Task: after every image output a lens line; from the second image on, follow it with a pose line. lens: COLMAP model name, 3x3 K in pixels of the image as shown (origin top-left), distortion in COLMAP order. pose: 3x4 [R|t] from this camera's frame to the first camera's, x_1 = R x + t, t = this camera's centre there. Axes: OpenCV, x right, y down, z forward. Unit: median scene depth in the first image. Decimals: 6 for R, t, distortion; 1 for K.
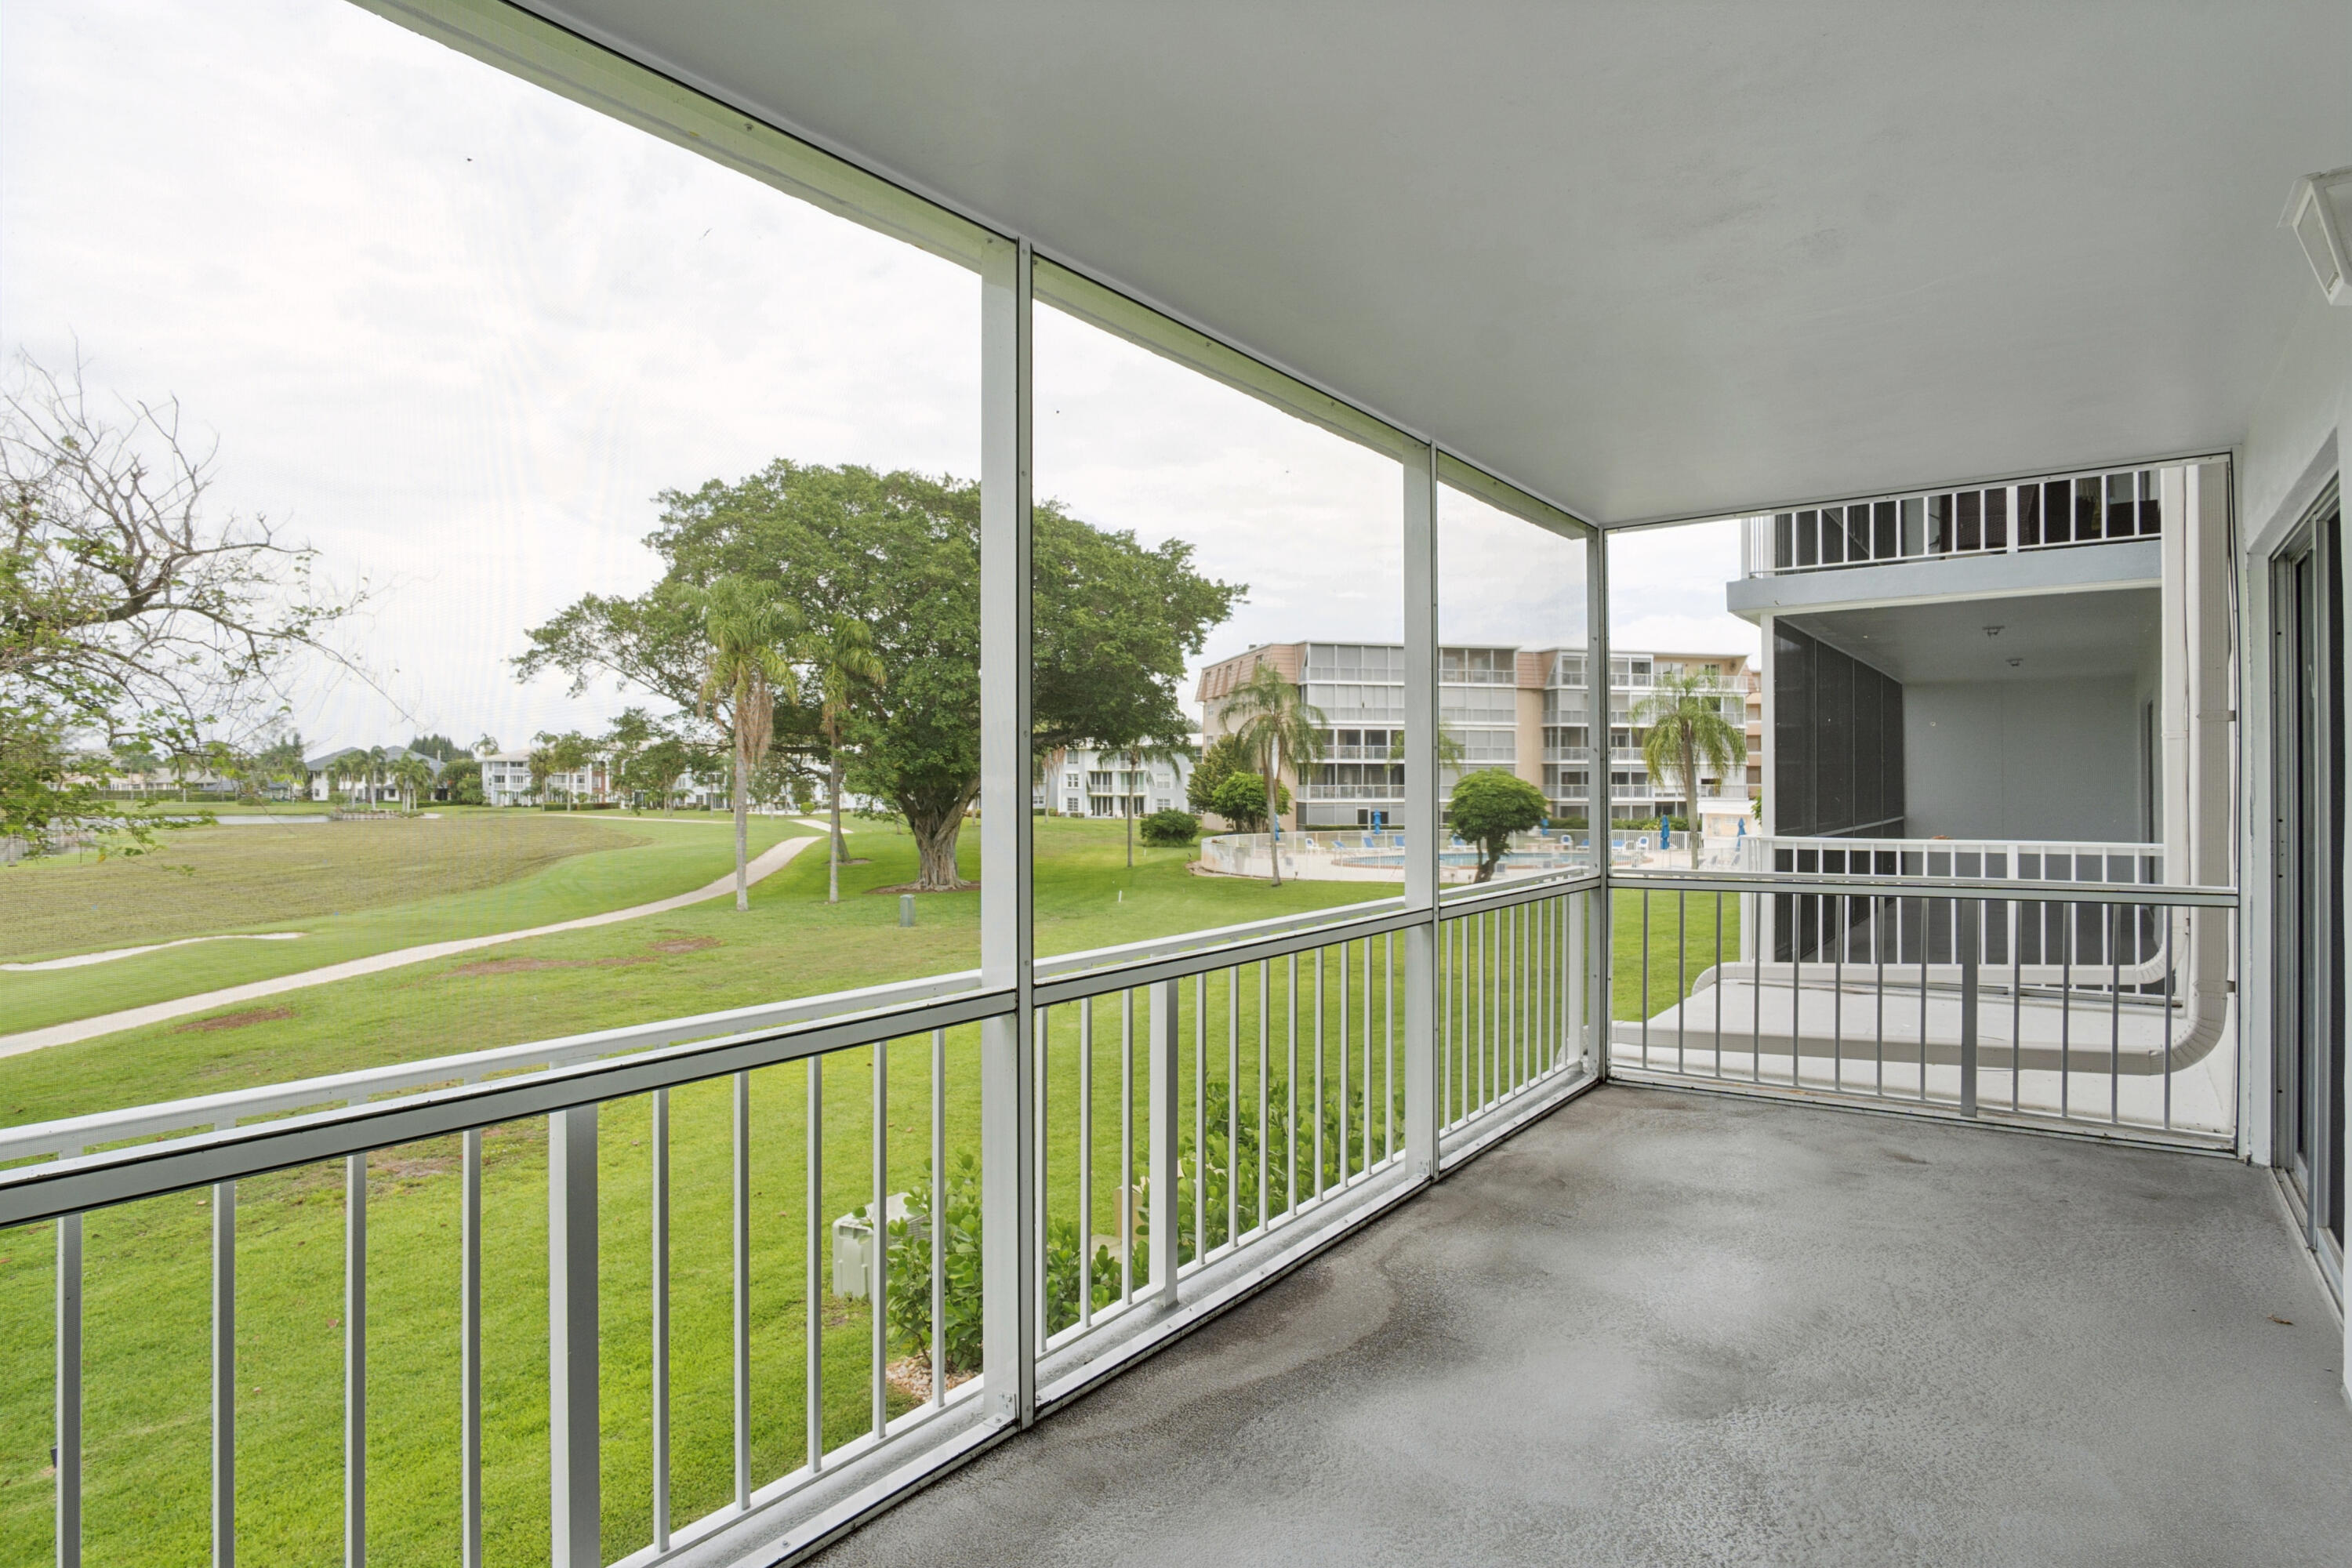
lens RADIAL K [[1253.0, 0, 1184.9], [0, 1253.0, 780.8], [0, 0, 1]] dist [-0.021004, 0.009303]
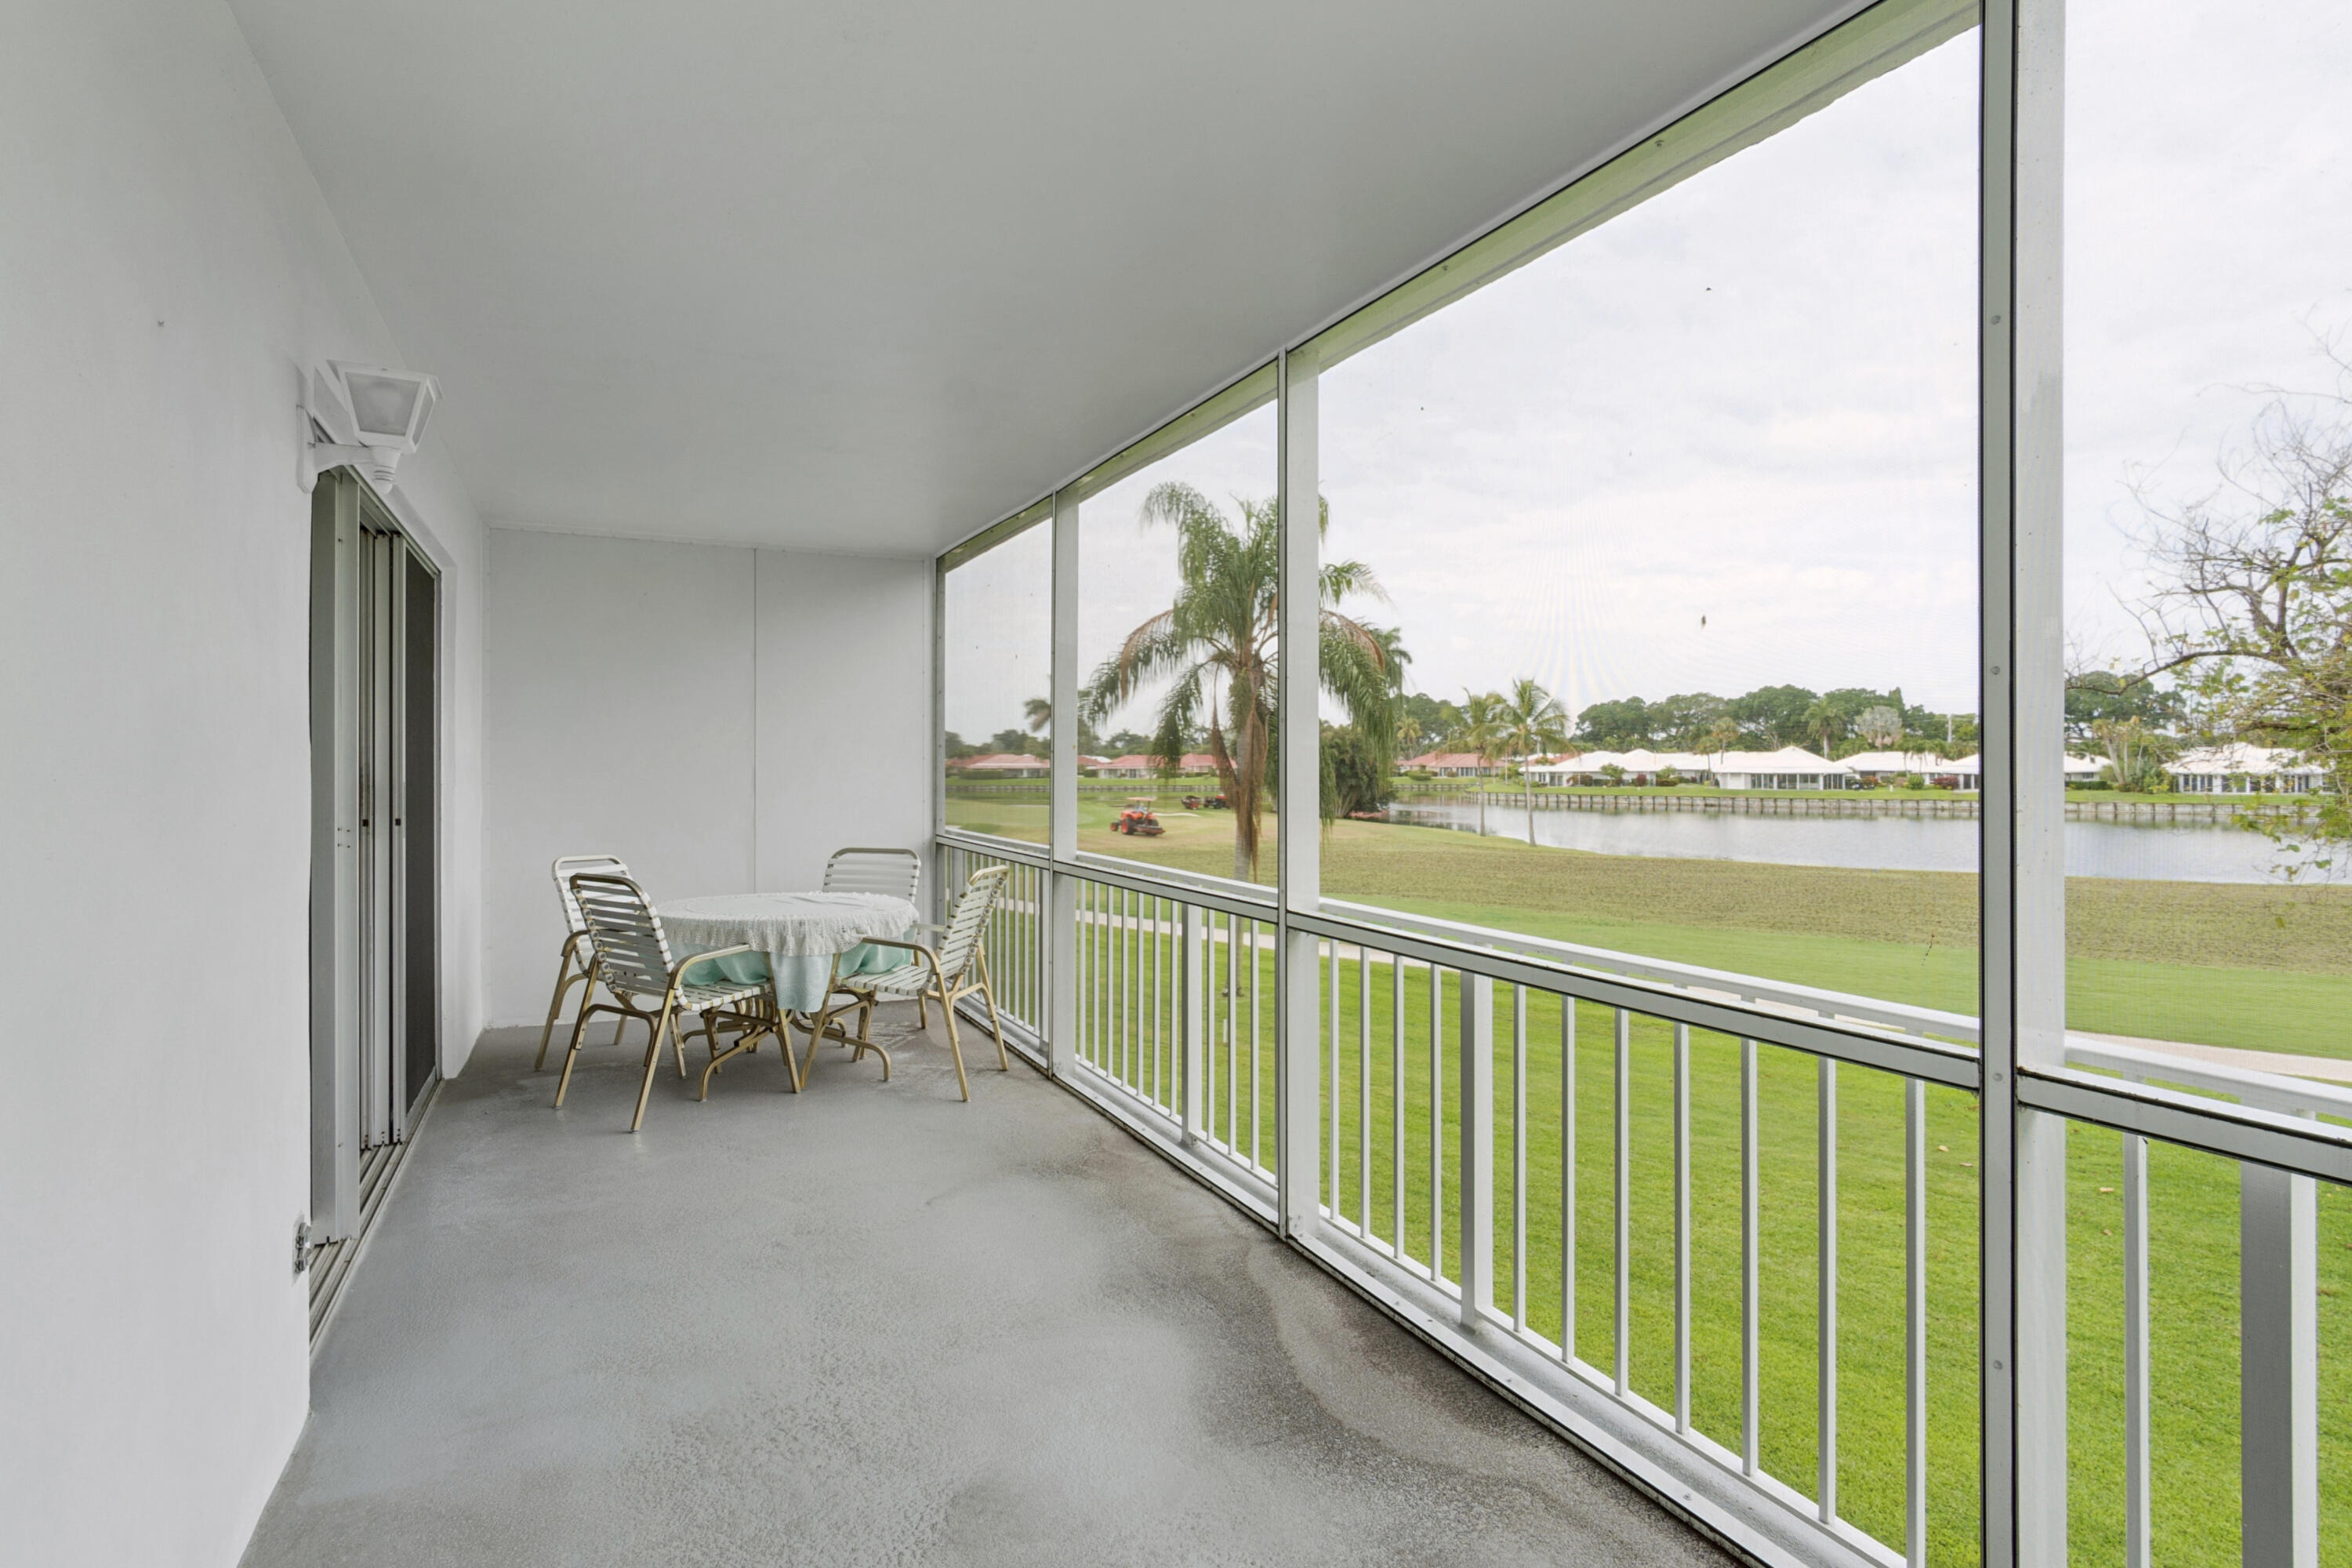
lens RADIAL K [[1228.8, 0, 1176.0], [0, 1228.8, 784.0], [0, 0, 1]] dist [0.014624, 0.000033]
pose [[-0.482626, 0.015064, -0.875697, 0.950248], [0.004849, 0.999883, 0.014528, 0.007448], [0.875813, 0.002766, -0.482642, 1.350331]]
